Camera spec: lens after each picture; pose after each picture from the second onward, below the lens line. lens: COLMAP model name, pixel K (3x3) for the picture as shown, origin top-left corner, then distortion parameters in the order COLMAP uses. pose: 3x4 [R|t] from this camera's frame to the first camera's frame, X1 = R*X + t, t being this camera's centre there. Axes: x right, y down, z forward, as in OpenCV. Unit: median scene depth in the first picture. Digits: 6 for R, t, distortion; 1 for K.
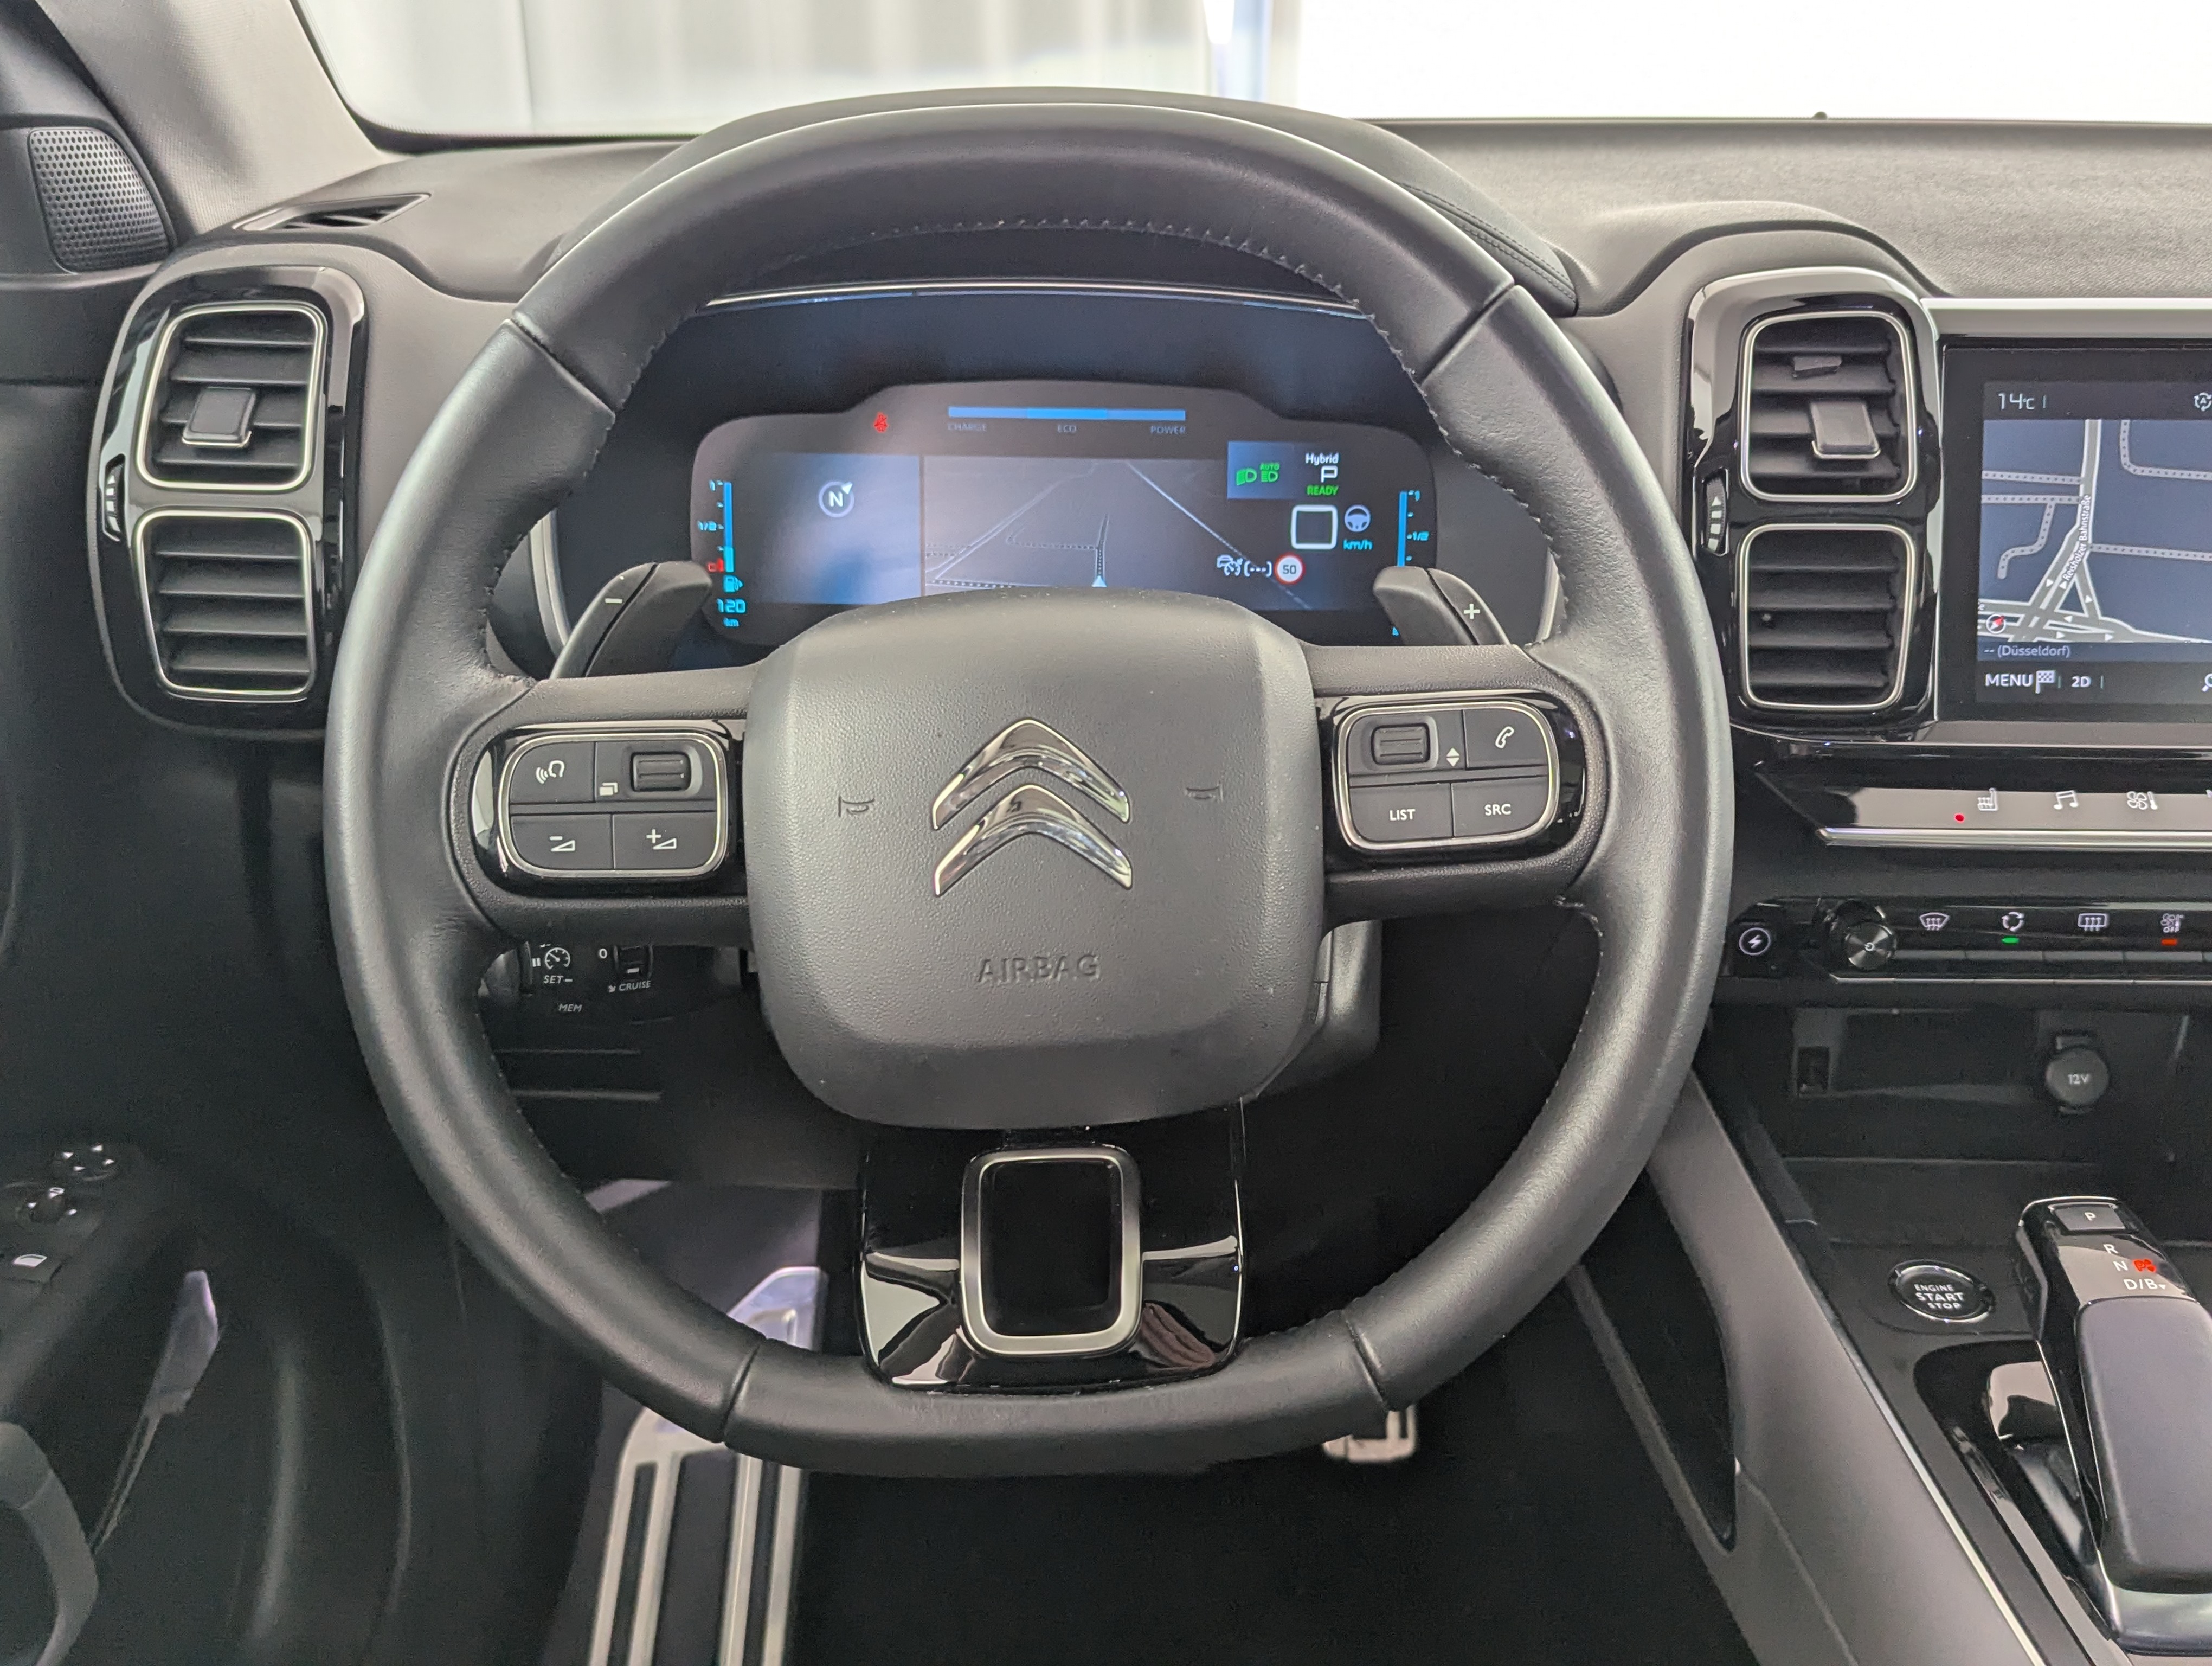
lens RADIAL K [[2096.5, 0, 1165.6], [0, 2096.5, 872.3], [0, 0, 1]] dist [0.066947, -0.101613]
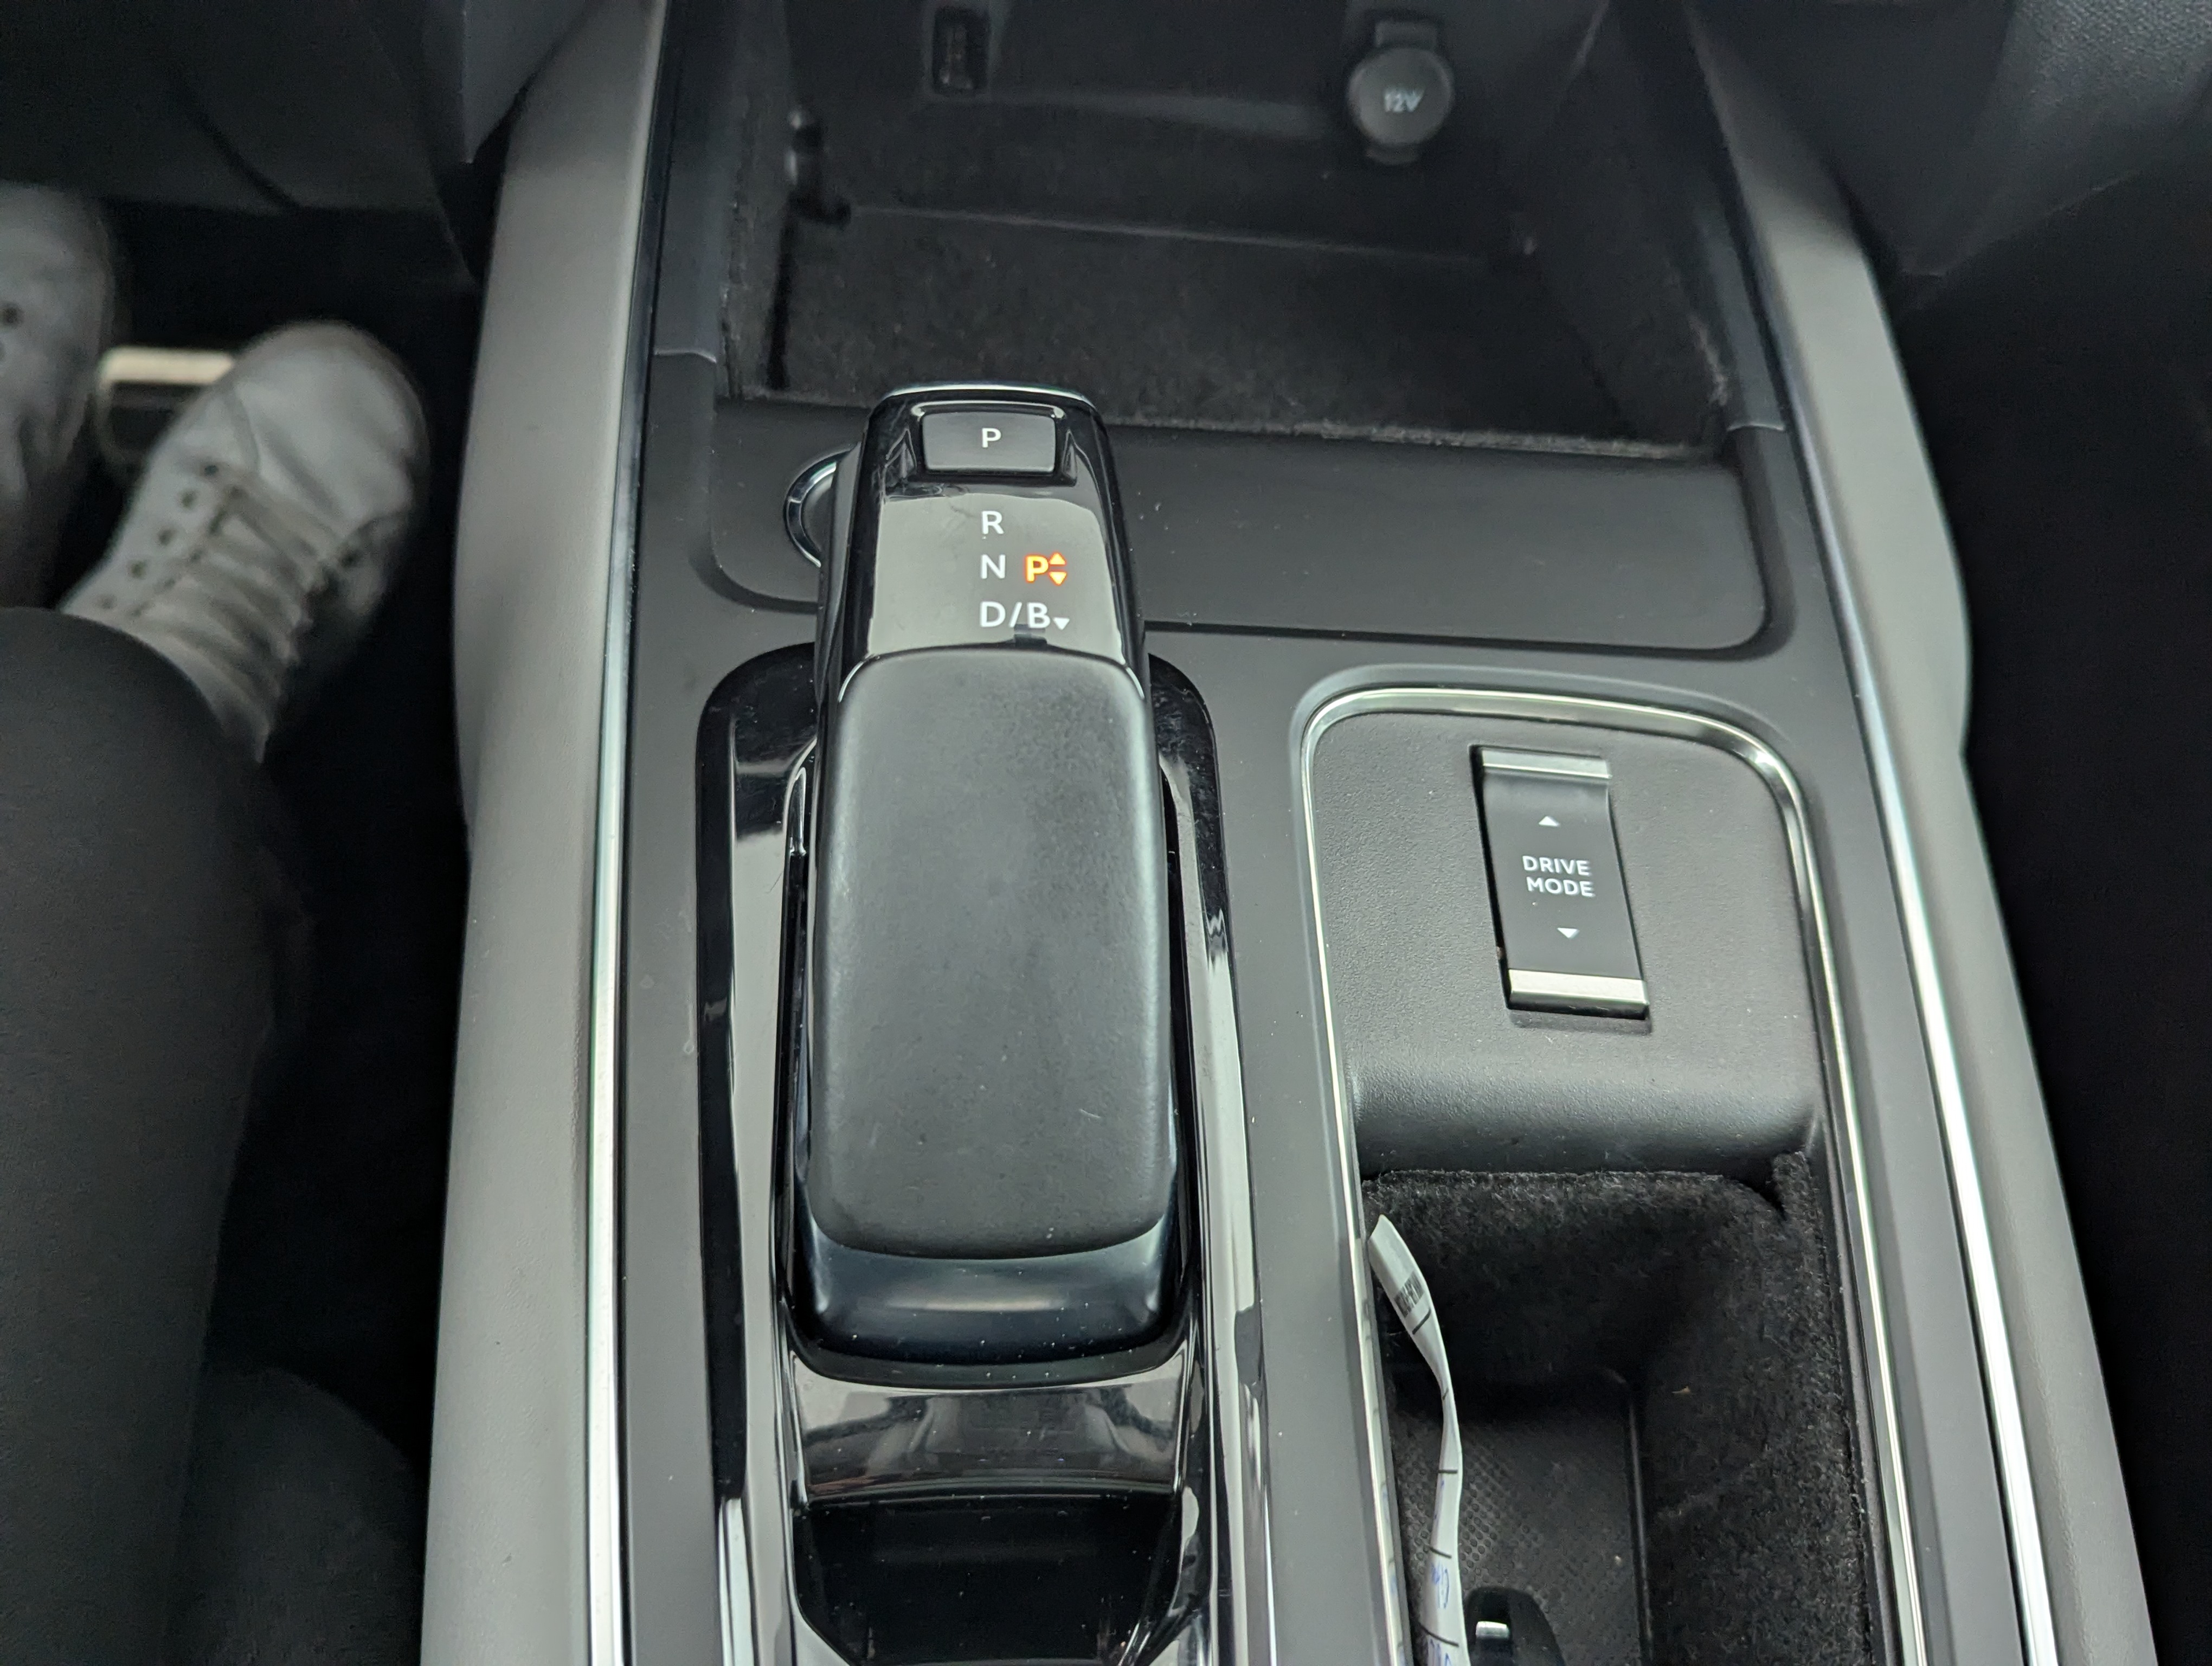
lens RADIAL K [[2044.3, 0, 1106.0], [0, 2044.3, 833.0], [0, 0, 1]] dist [0.038856, -0.005687]
pose [[0.992009, 0.036423, 0.120798, 0.374342], [-0.087110, 0.890328, 0.446909, 0.040272], [-0.091272, -0.453861, 0.886386, 0.532296]]
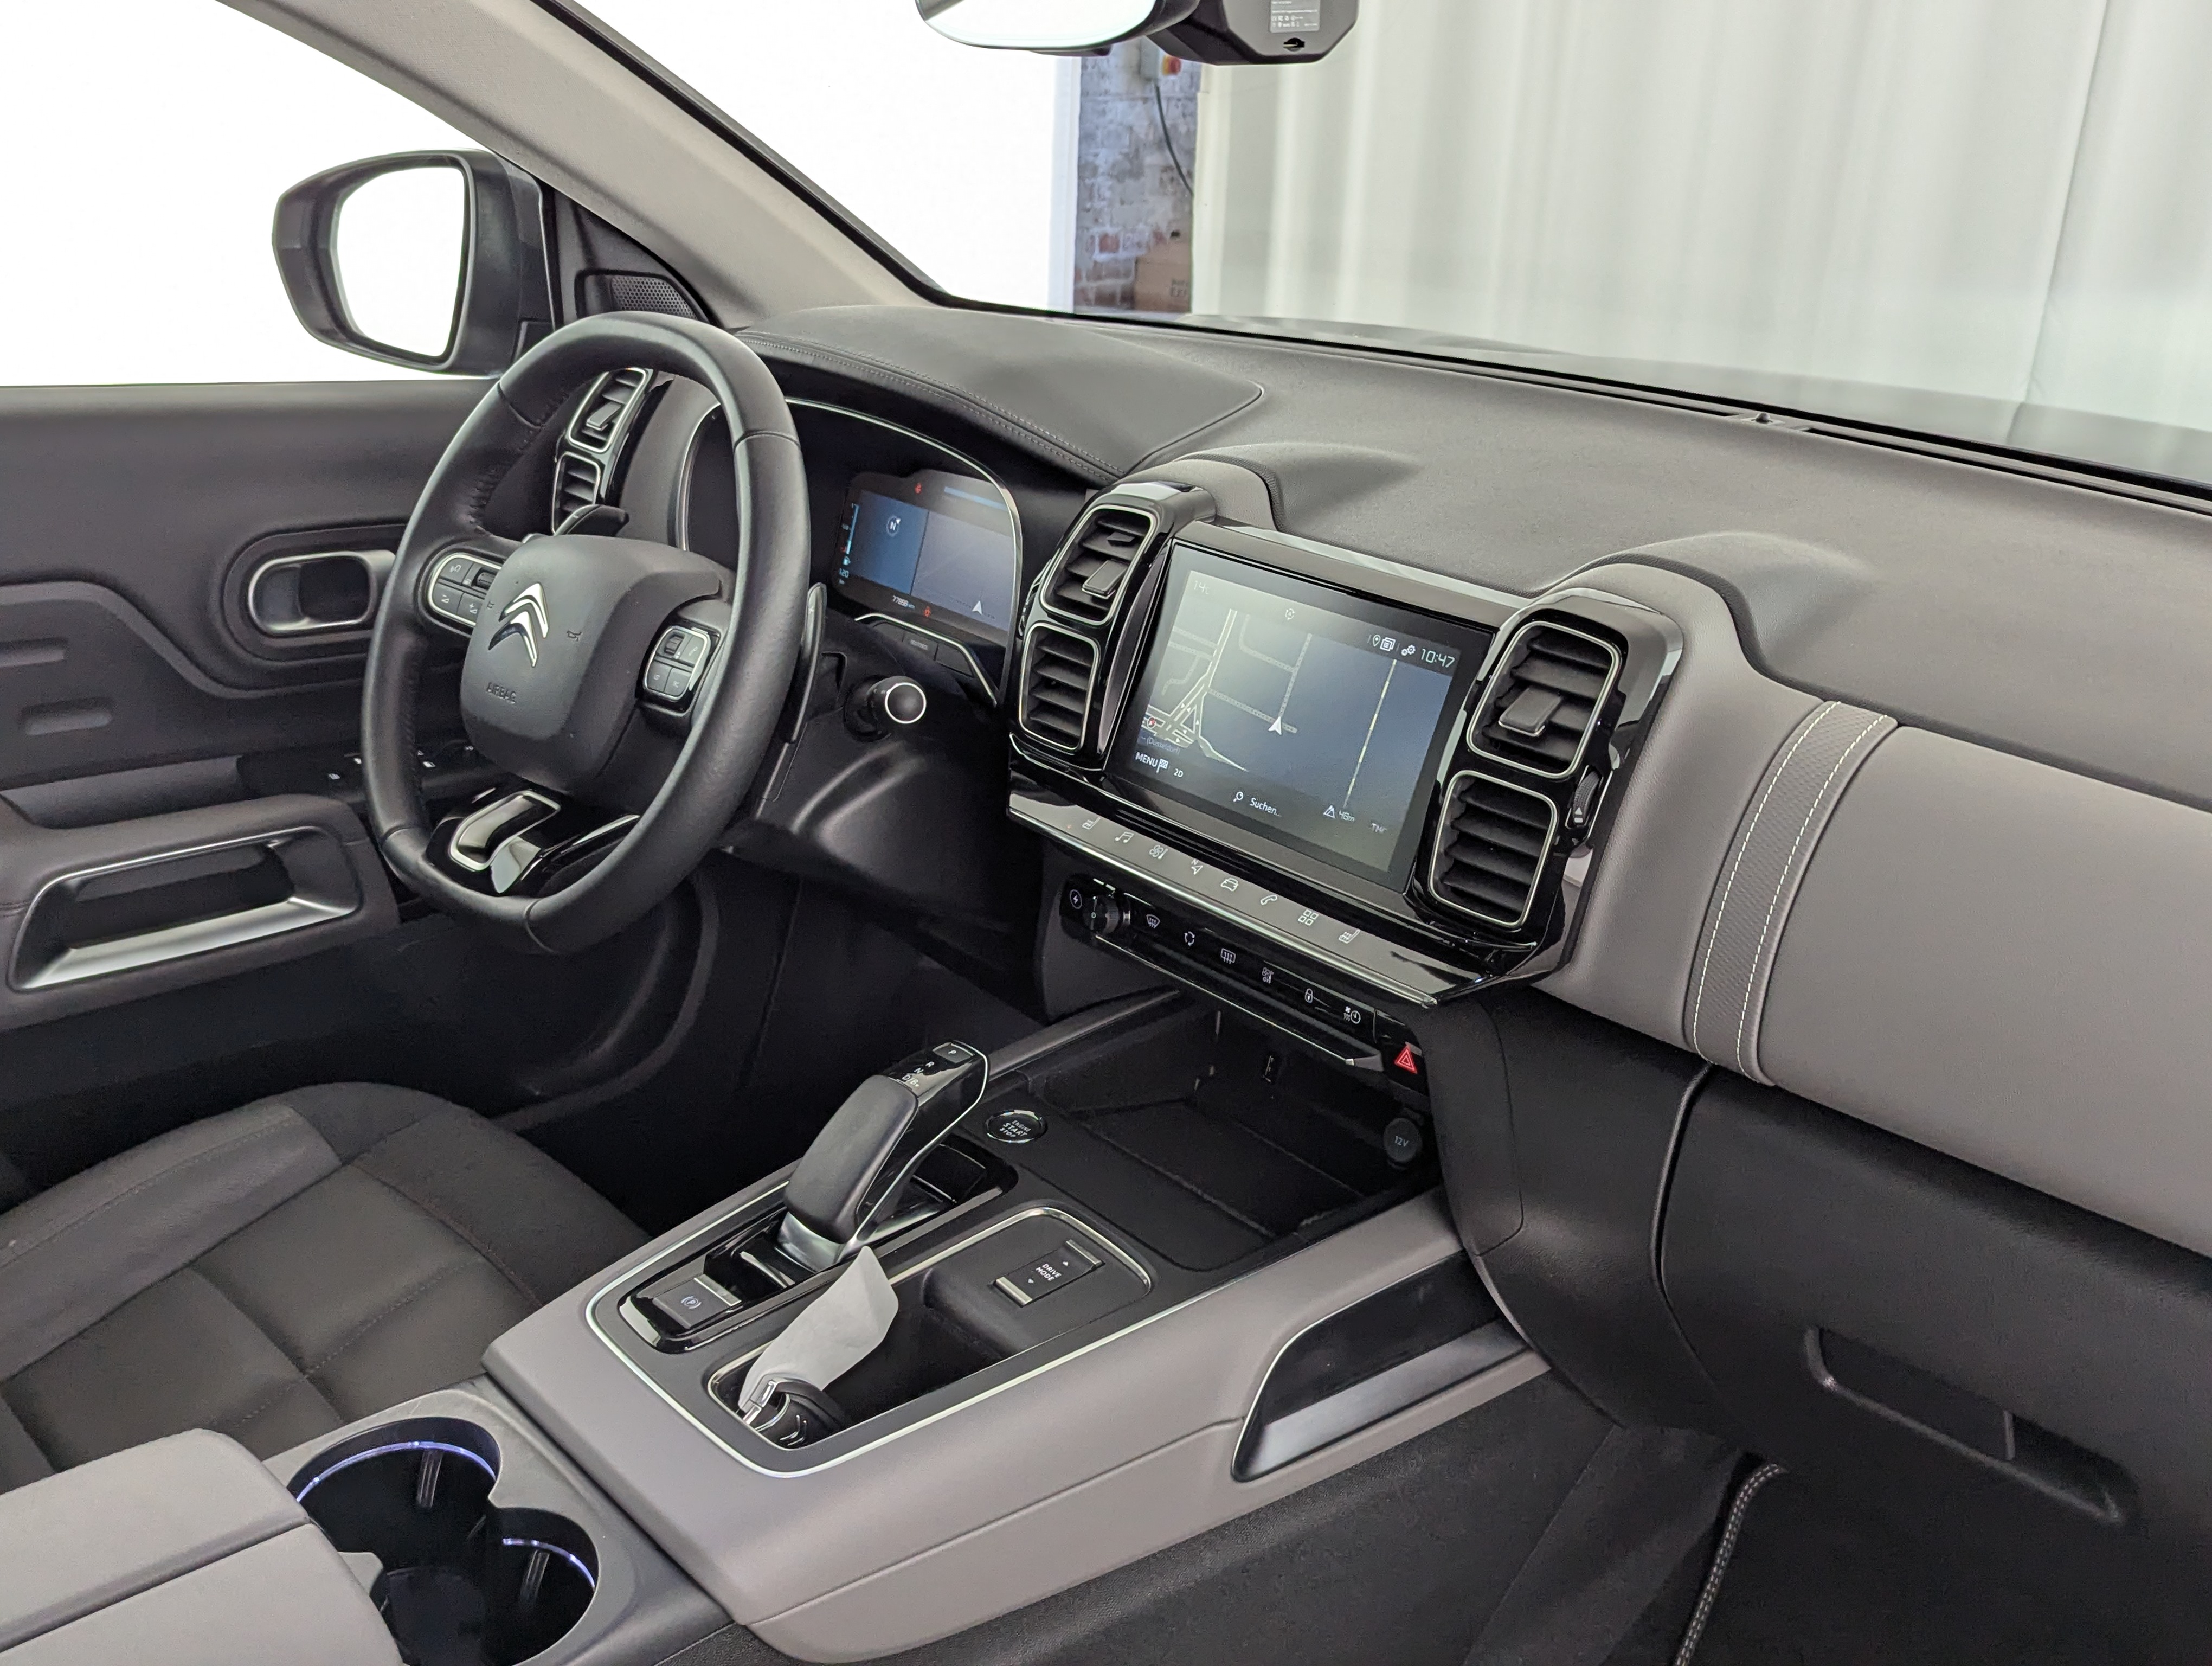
lens RADIAL K [[2044.3, 0, 1106.0], [0, 2044.3, 833.0], [0, 0, 1]] dist [0.038856, -0.005687]
pose [[0.677125, 0.288554, -0.676933, 1.408305], [-0.331358, 0.940932, 0.069635, -0.135645], [0.657042, 0.177156, 0.732743, -0.099621]]
